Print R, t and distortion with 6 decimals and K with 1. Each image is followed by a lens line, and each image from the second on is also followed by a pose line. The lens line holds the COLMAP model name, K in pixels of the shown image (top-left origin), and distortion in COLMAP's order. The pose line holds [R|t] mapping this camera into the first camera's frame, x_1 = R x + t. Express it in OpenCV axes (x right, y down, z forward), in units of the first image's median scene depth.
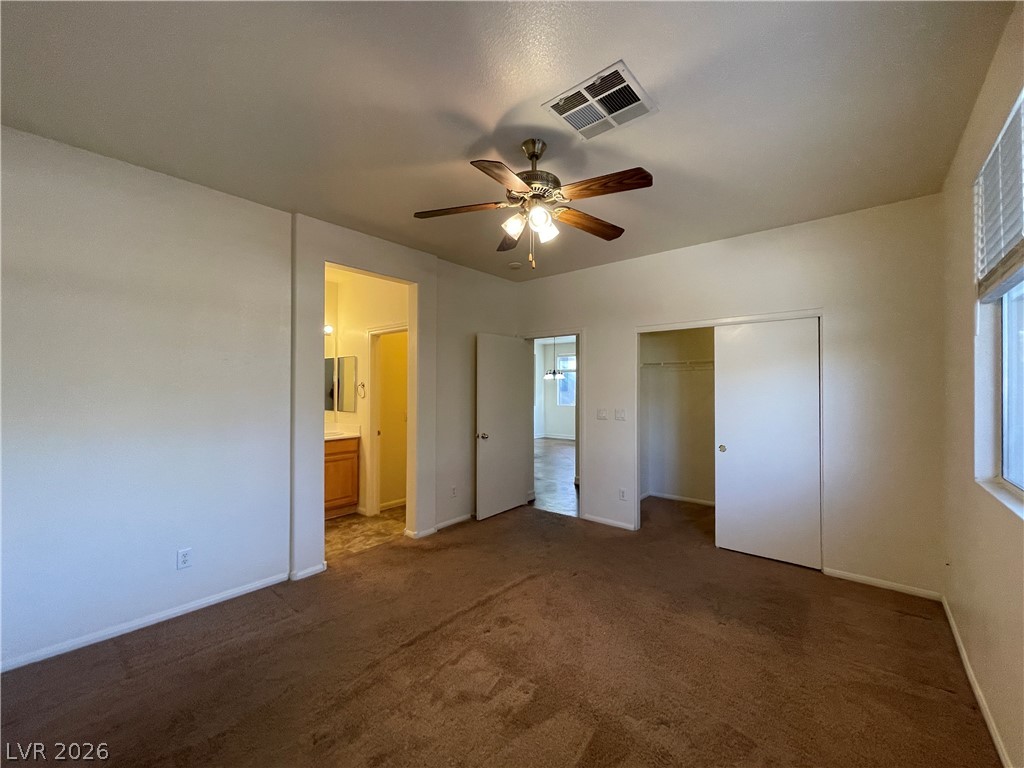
lens RADIAL K [[411.9, 0, 512.2], [0, 411.9, 386.1], [0, 0, 1]] dist [-0.004050, 0.000769]
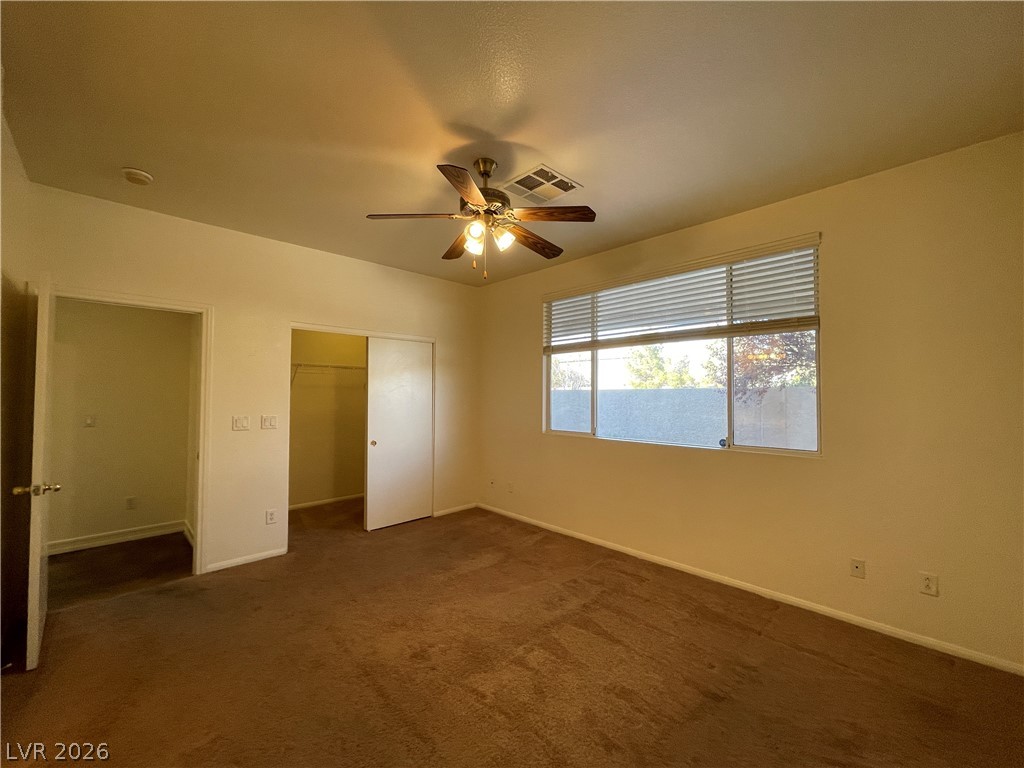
lens RADIAL K [[411.9, 0, 512.4], [0, 411.9, 386.6], [0, 0, 1]] dist [-0.004050, 0.000769]
pose [[0.100415, 0.018613, 0.994771, -0.606039], [-0.012514, 0.999770, -0.017443, 0.007066], [-0.994867, -0.010697, 0.100625, 0.497033]]
